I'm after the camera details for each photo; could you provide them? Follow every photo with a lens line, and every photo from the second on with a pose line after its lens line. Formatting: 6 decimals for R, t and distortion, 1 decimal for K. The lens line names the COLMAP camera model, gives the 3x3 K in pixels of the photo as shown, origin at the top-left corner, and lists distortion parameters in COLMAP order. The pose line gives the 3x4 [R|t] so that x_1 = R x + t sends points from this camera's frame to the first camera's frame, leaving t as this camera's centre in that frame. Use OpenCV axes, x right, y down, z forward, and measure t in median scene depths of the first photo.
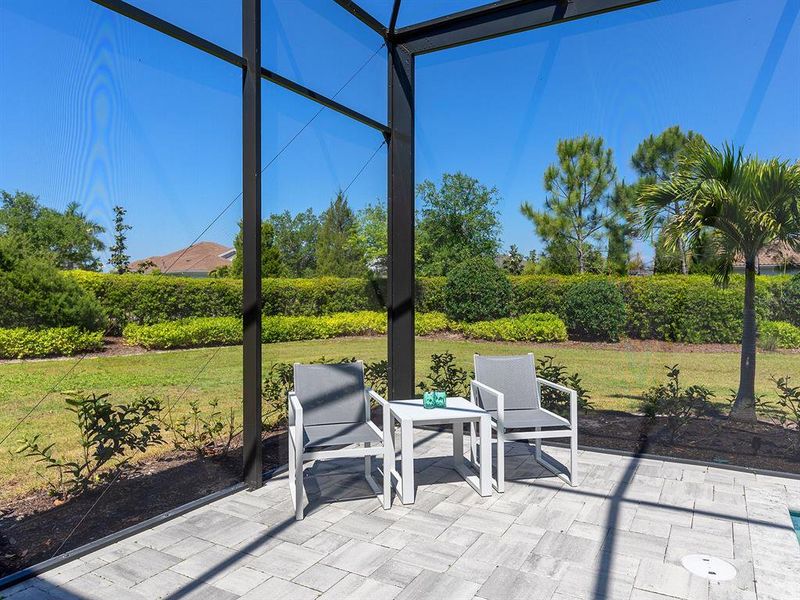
lens RADIAL K [[558.0, 0, 396.4], [0, 558.0, 279.4], [0, 0, 1]] dist [-0.010208, 0.001910]
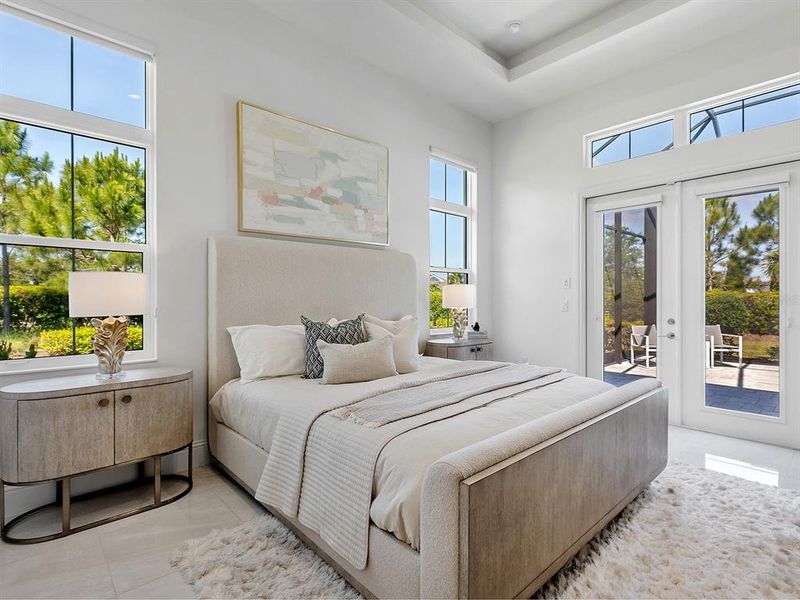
lens RADIAL K [[413.8, 0, 396.4], [0, 413.8, 299.4], [0, 0, 1]] dist [-0.000876, -0.002989]
pose [[0.954843, 0.001547, -0.297108, -0.141435], [0.003514, 0.999858, 0.016499, -0.006929], [0.297091, -0.016798, 0.954701, -0.298059]]
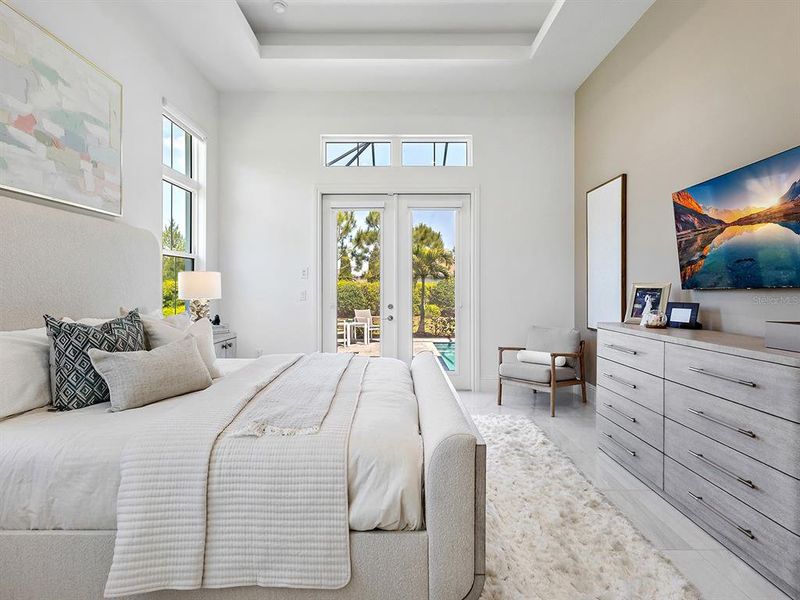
lens RADIAL K [[437.3, 0, 407.7], [0, 437.3, 286.7], [0, 0, 1]] dist [-0.001958, 0.000771]
pose [[0.855214, 0.002118, 0.518271, -0.198594], [-0.008589, 0.999912, 0.010085, -0.006948], [-0.518204, -0.013076, 0.855157, -0.295516]]
